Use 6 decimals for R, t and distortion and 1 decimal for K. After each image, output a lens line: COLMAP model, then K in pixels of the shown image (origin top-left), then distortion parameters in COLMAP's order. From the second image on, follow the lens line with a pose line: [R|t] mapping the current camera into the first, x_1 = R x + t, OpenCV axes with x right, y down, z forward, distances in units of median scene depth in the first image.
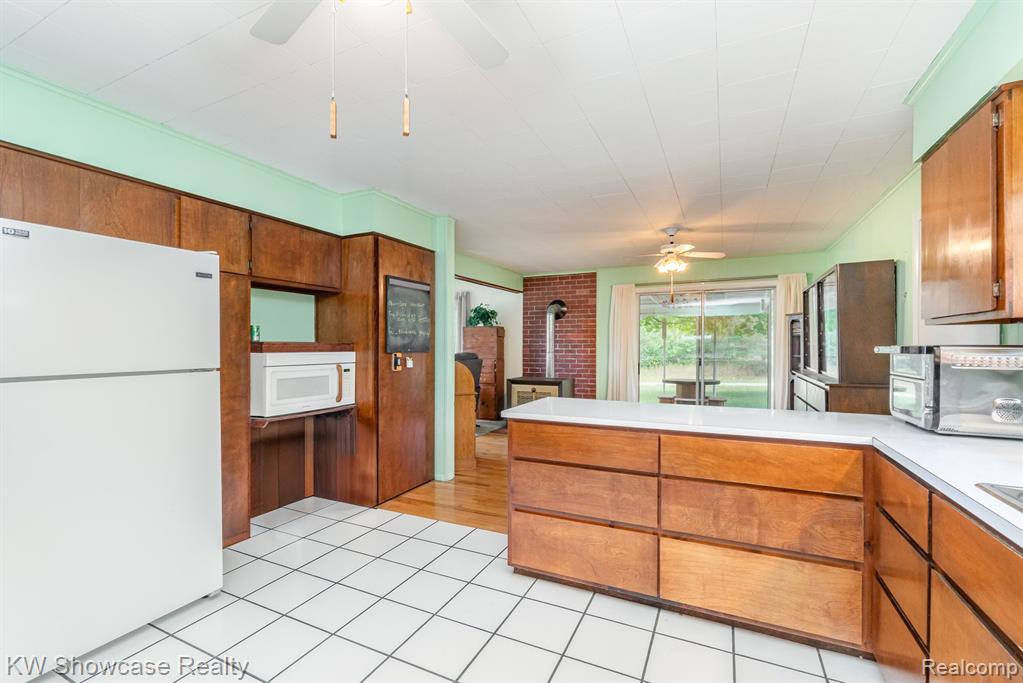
lens RADIAL K [[448.7, 0, 505.9], [0, 448.7, 346.4], [0, 0, 1]] dist [-0.030821, -0.000221]
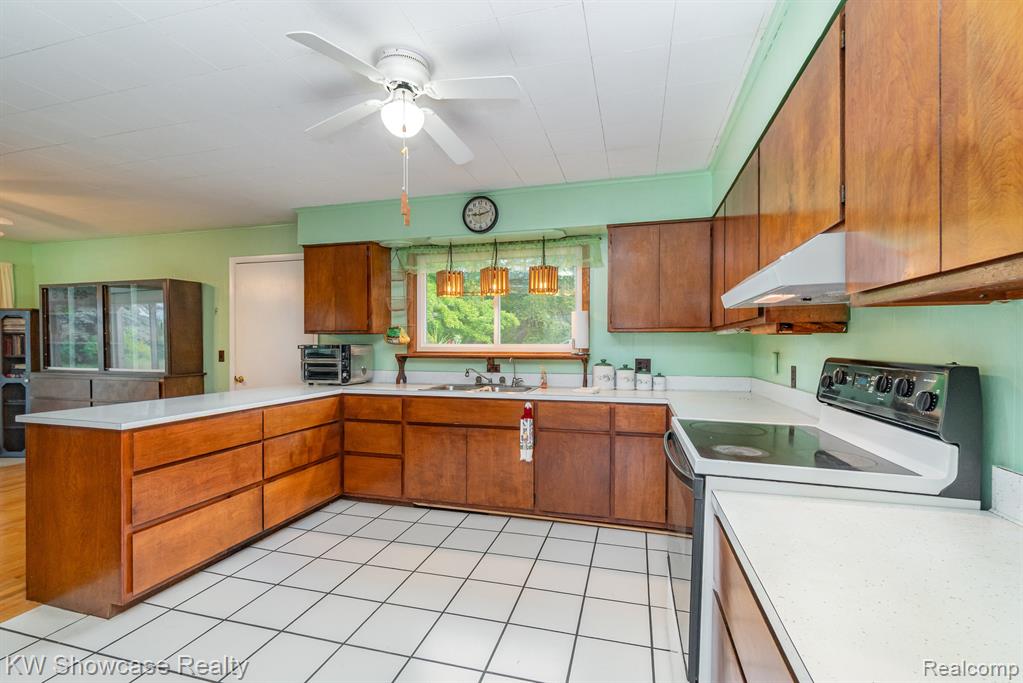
lens RADIAL K [[448.7, 0, 509.1], [0, 448.7, 344.8], [0, 0, 1]] dist [-0.030821, -0.000221]
pose [[-0.201478, -0.002011, 0.979491, -1.126890], [0.004212, 0.999987, 0.002919, -0.002918], [-0.979484, 0.004713, -0.201467, 0.531617]]
